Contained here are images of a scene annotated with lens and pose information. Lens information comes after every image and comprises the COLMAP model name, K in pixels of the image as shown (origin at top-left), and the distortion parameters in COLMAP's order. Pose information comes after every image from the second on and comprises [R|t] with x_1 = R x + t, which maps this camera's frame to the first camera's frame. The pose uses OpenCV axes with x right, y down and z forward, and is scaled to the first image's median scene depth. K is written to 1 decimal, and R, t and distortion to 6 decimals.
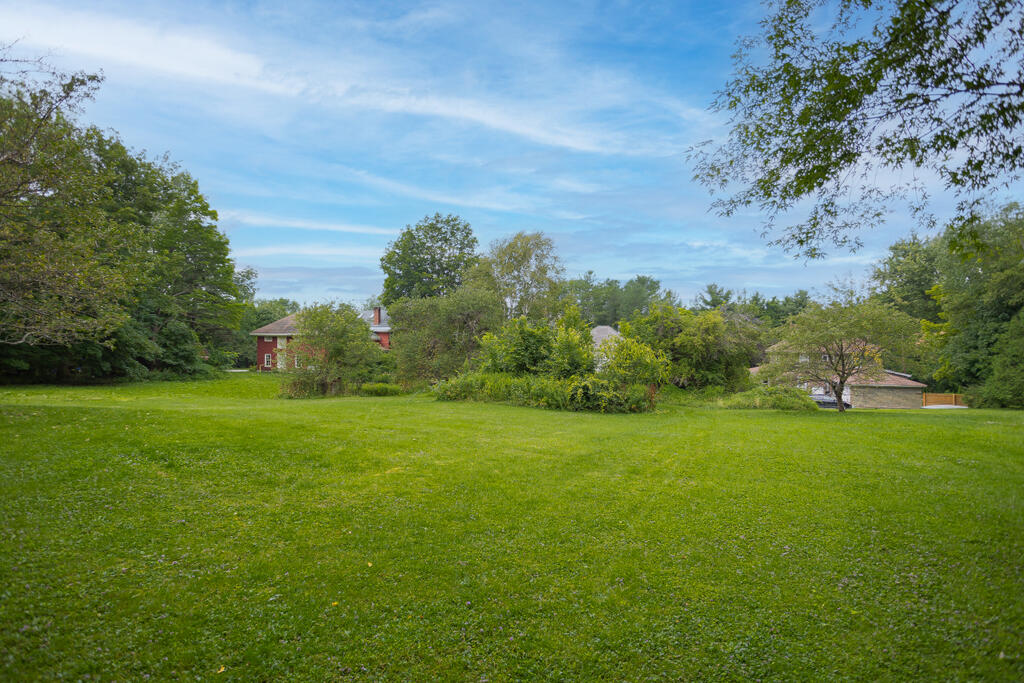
lens RADIAL K [[491.9, 0, 513.9], [0, 491.9, 321.8], [0, 0, 1]] dist [-0.072245, 0.040016]
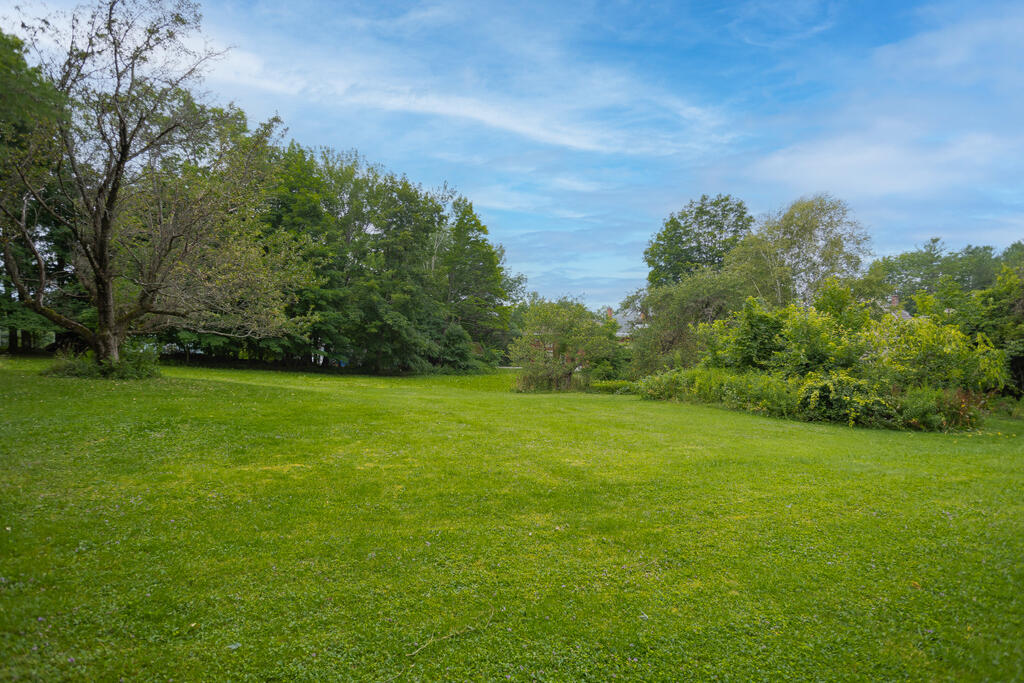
lens RADIAL K [[491.9, 0, 513.9], [0, 491.9, 321.8], [0, 0, 1]] dist [-0.072245, 0.040016]
pose [[0.821088, -0.041624, -0.569283, 0.102931], [0.041542, 0.999050, -0.013131, 0.016567], [0.569289, -0.012867, 0.822037, 0.105489]]
